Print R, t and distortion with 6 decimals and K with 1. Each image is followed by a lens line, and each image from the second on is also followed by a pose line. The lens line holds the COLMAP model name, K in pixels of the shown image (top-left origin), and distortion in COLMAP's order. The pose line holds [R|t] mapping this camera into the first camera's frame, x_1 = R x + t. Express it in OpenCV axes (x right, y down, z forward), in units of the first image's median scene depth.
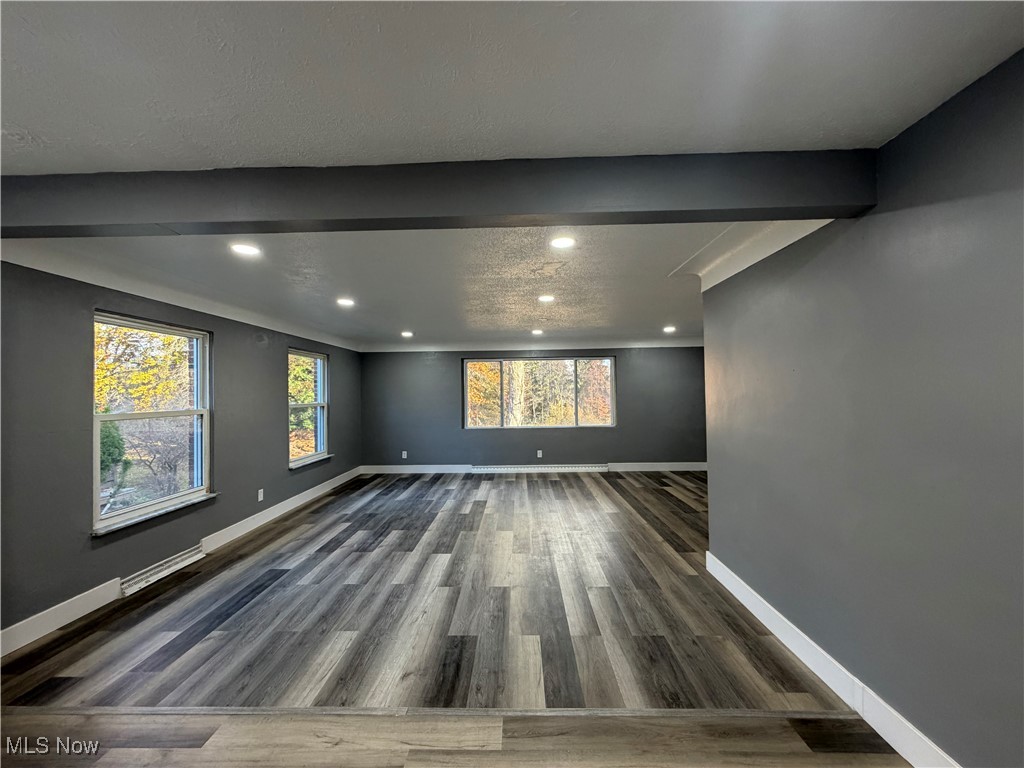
lens RADIAL K [[407.7, 0, 509.7], [0, 407.7, 384.6], [0, 0, 1]] dist [-0.001115, 0.000486]
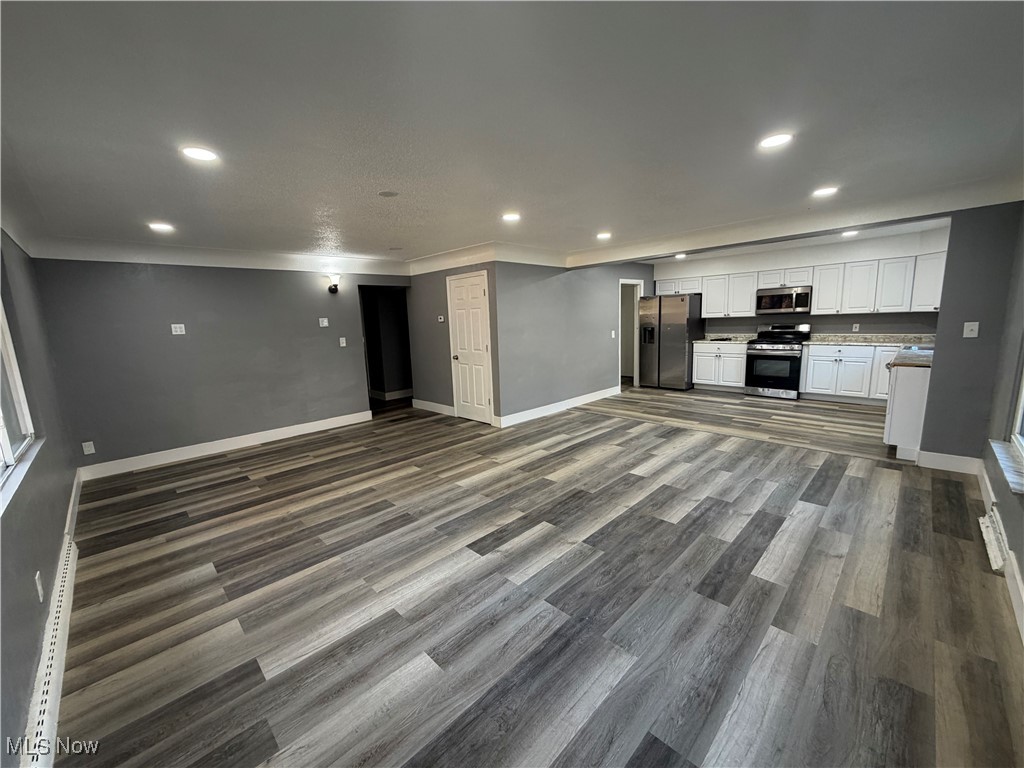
lens RADIAL K [[407.7, 0, 506.8], [0, 407.7, 384.2], [0, 0, 1]] dist [-0.001115, 0.000486]
pose [[-0.716020, -0.070458, 0.694515, -0.698311], [0.034588, 0.990091, 0.136103, 0.037411], [-0.697222, 0.121475, -0.706488, 2.135125]]
